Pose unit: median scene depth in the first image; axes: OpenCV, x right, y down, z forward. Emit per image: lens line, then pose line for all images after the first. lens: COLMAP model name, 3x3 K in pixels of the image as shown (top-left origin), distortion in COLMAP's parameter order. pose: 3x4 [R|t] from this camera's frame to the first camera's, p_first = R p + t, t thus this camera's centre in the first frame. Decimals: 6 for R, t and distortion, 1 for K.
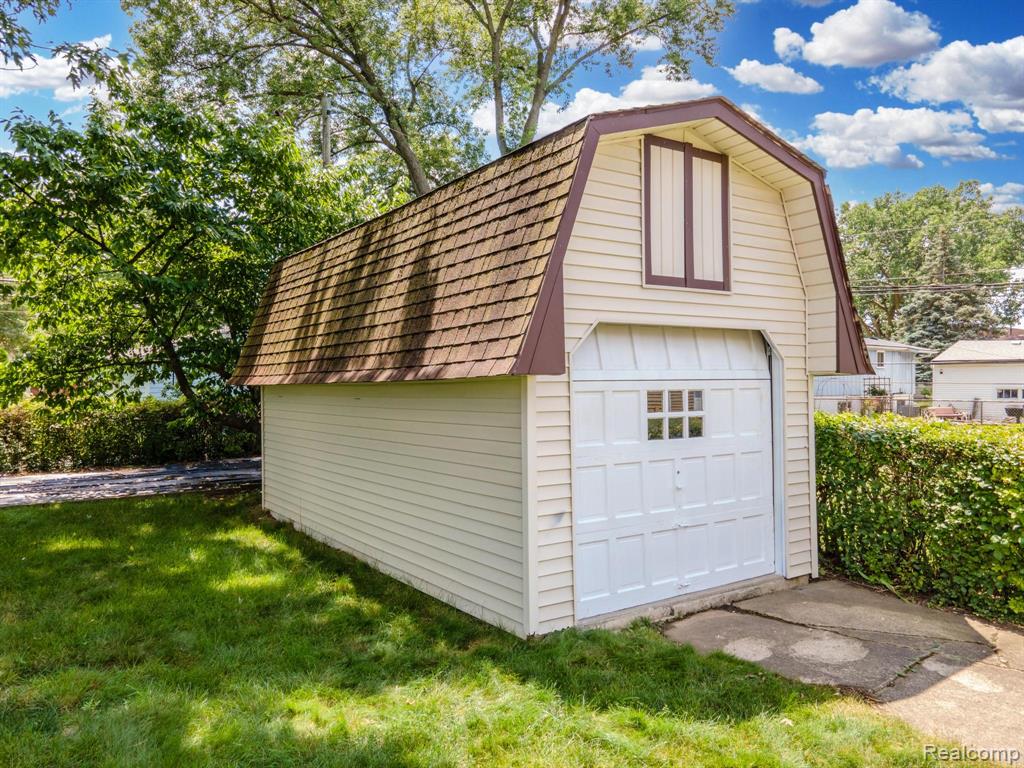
lens RADIAL K [[745.7, 0, 515.0], [0, 745.7, 383.2], [0, 0, 1]] dist [0.033458, 0.012331]
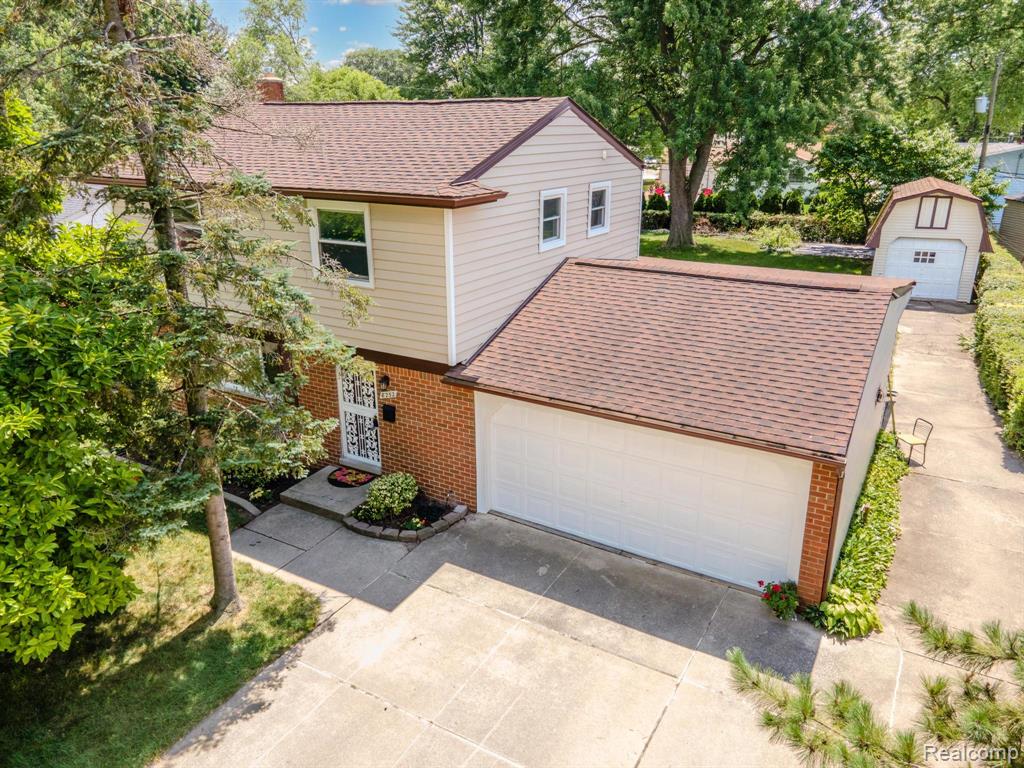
lens RADIAL K [[745.7, 0, 514.3], [0, 745.7, 377.6], [0, 0, 1]] dist [0.033458, 0.012331]
pose [[0.503312, 0.282559, -0.816601, 2.852760], [-0.007437, 0.946407, 0.322890, -0.710747], [0.864072, -0.156441, 0.478440, -3.364207]]
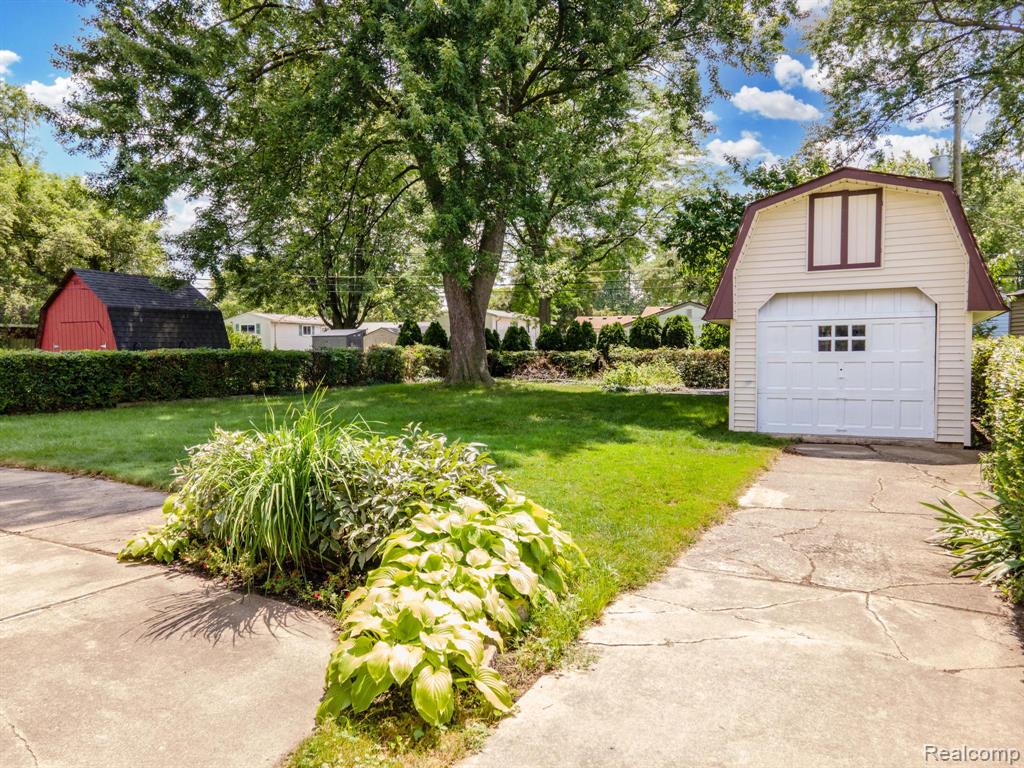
lens RADIAL K [[745.7, 0, 513.0], [0, 745.7, 384.7], [0, 0, 1]] dist [0.033458, 0.012331]
pose [[0.488738, 0.038736, -0.871570, 1.440860], [0.004694, 0.998883, 0.047026, 0.065350], [0.872418, -0.027074, 0.488010, -0.617421]]
